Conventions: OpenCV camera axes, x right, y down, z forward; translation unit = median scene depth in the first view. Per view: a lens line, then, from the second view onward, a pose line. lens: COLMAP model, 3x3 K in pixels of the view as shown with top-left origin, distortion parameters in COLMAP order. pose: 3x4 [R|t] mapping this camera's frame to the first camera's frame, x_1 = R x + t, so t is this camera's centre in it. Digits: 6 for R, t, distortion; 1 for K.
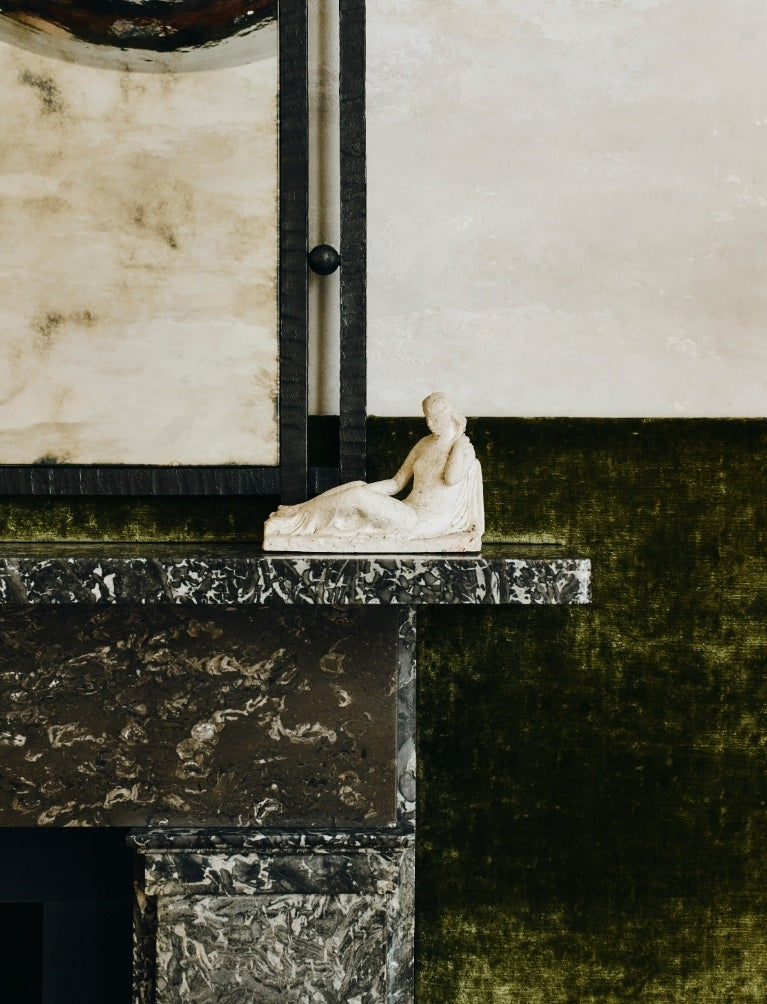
lens RADIAL K [[1631.5, 0, 383.5], [0, 1631.5, 502.0], [0, 0, 1]] dist [0.036166, 0.164772]
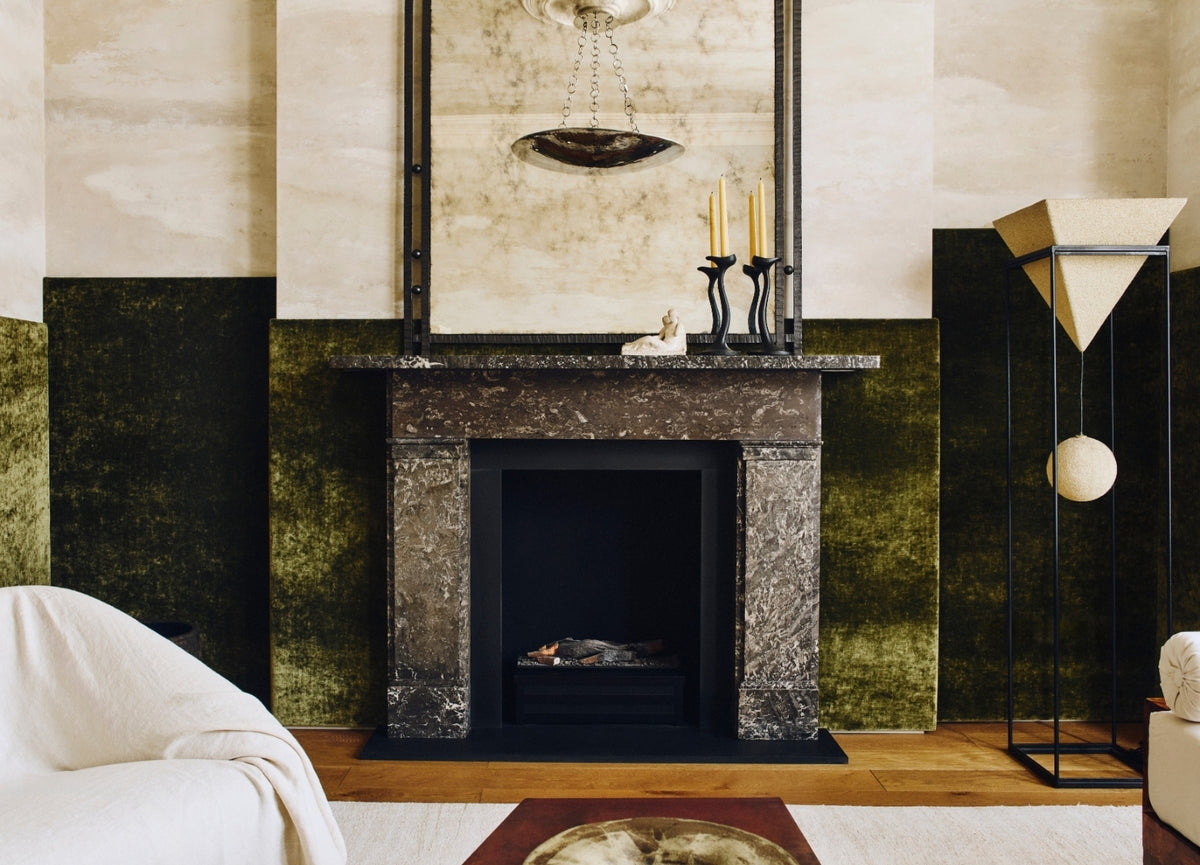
lens RADIAL K [[1097.6, 0, 600.0], [0, 1097.6, 432.5], [0, 0, 1]] dist [-0.008420, 0.000369]
pose [[0.999966, -0.007645, 0.003096, -0.439774], [0.007611, 0.999913, 0.010752, 0.154738], [-0.003178, -0.010728, 0.999937, -1.234939]]
